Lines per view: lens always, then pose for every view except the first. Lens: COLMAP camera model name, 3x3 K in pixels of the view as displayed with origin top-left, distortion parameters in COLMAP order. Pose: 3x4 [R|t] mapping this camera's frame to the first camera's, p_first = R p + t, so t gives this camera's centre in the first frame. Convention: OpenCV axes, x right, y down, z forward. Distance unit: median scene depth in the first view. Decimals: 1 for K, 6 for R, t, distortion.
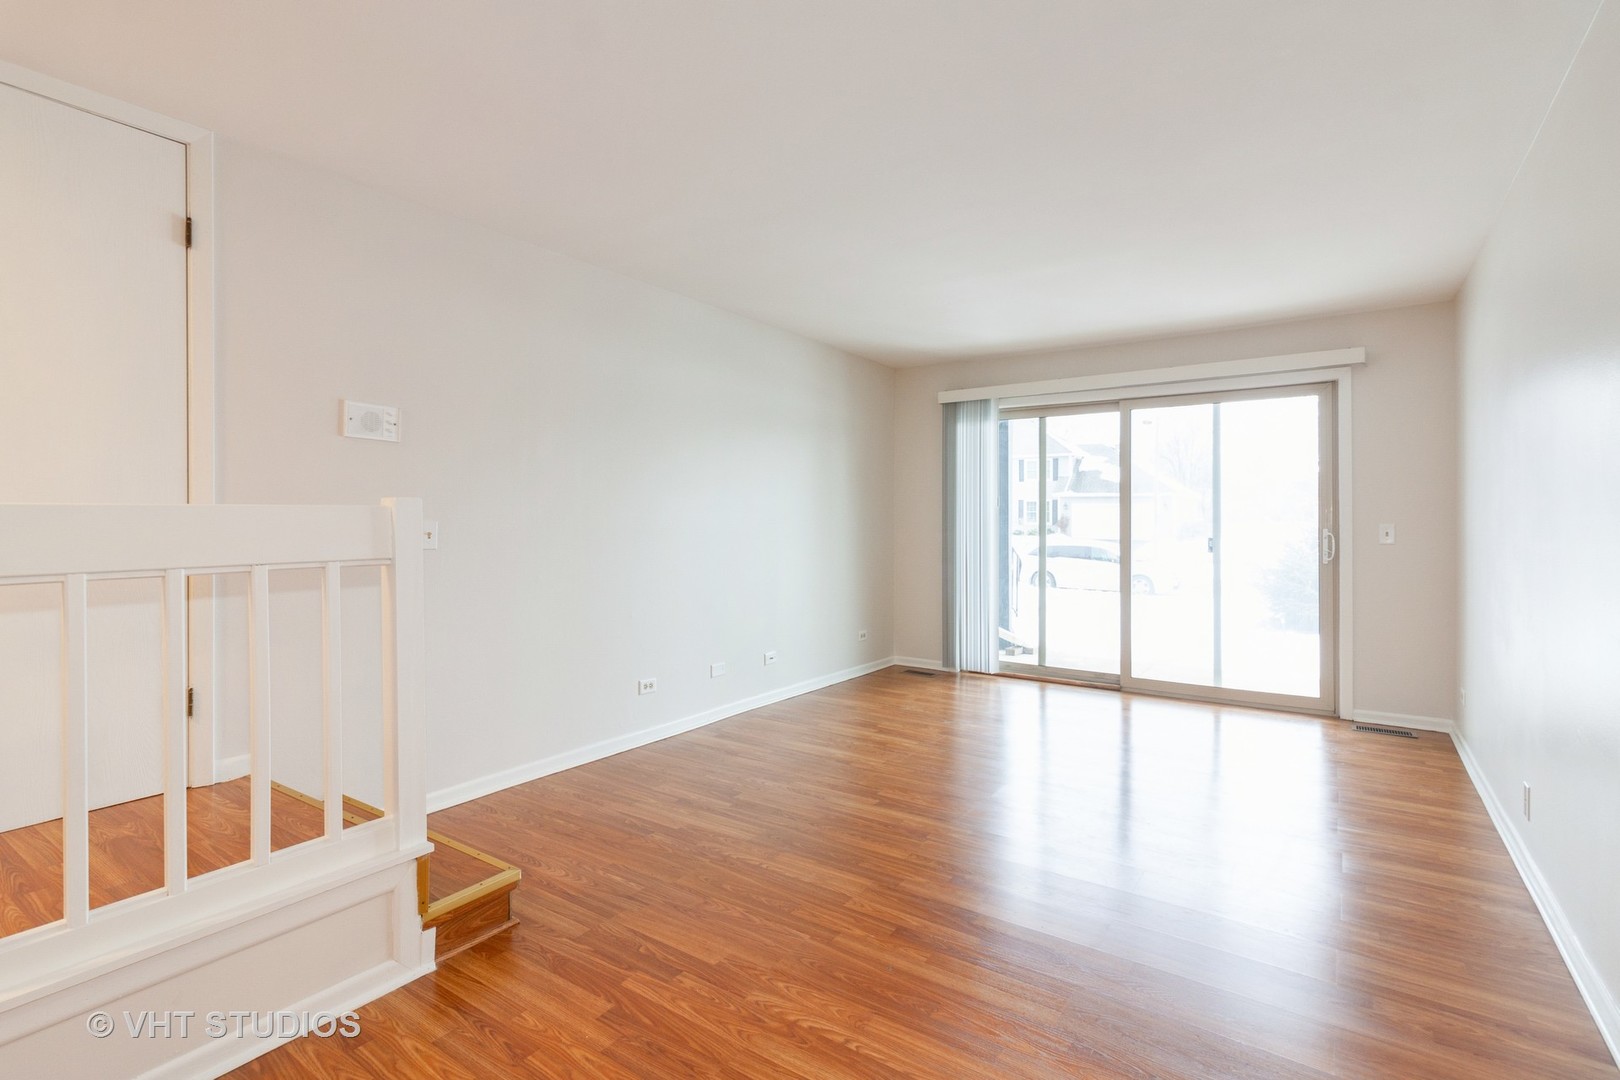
lens RADIAL K [[768.6, 0, 804.3], [0, 768.6, 531.3], [0, 0, 1]] dist [-0.000830, 0.000219]
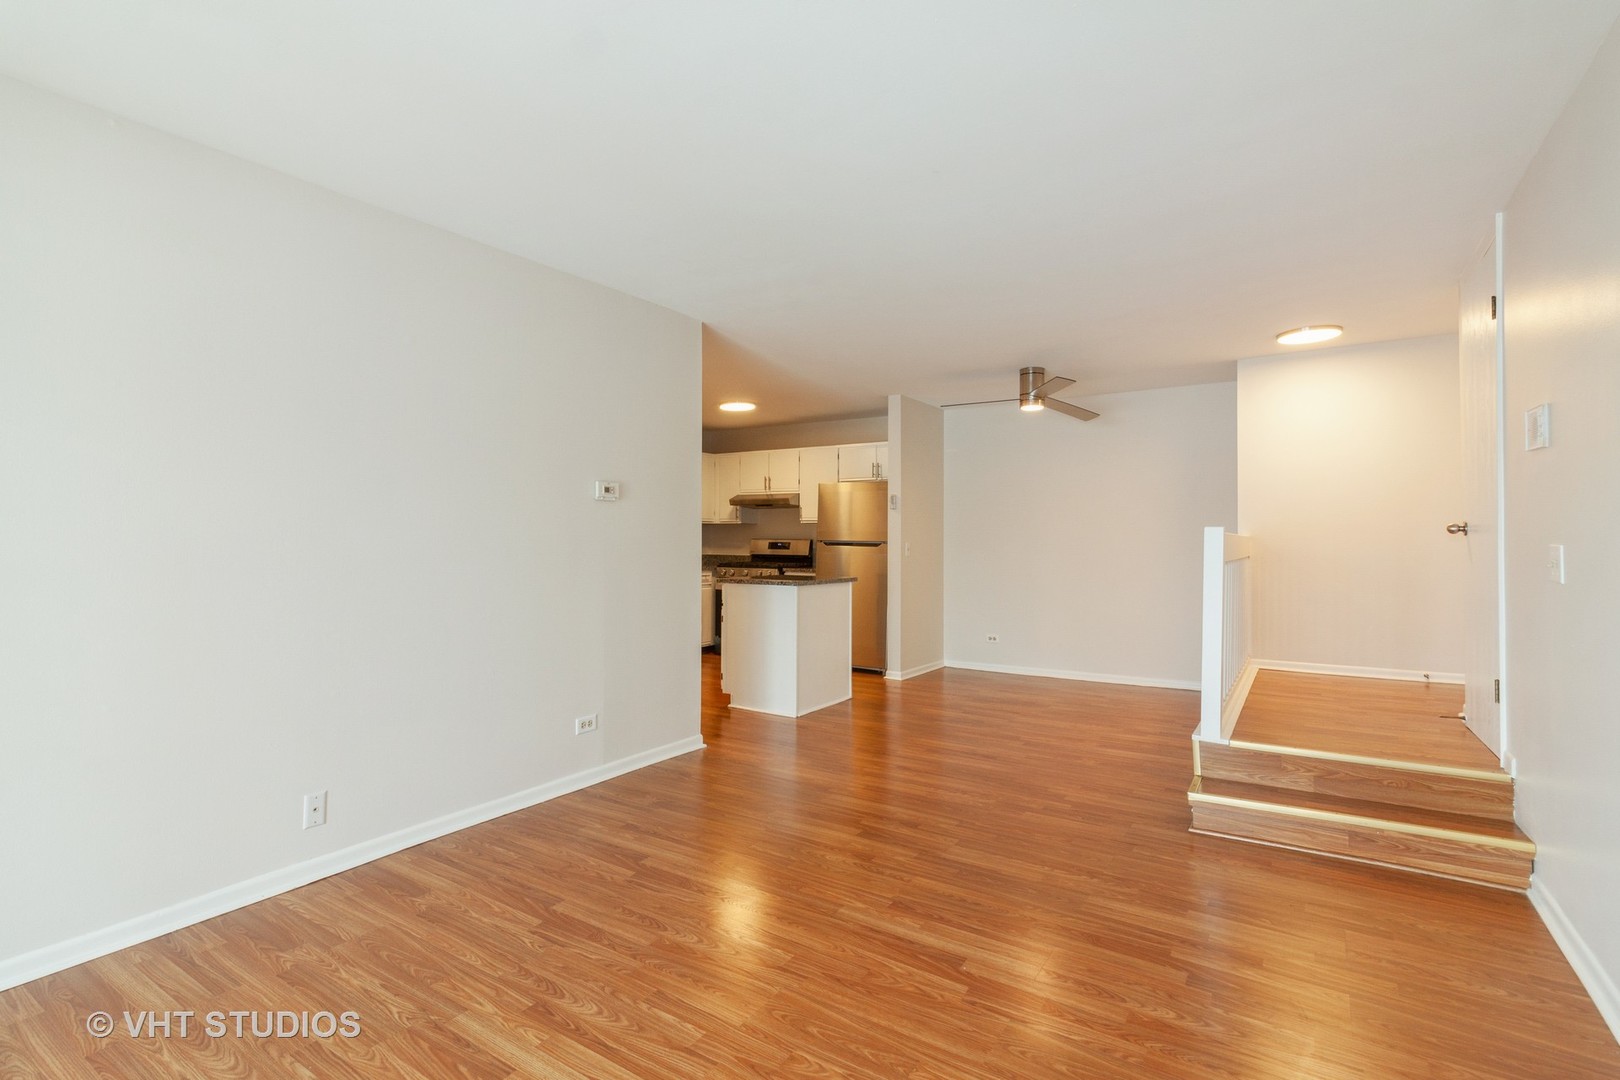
lens RADIAL K [[768.6, 0, 804.3], [0, 768.6, 531.3], [0, 0, 1]] dist [-0.000830, 0.000219]
pose [[-0.999792, -0.004471, -0.019884, 0.169325], [-0.004618, 0.999962, 0.007359, -0.019432], [0.019851, 0.007449, -0.999775, 1.135945]]
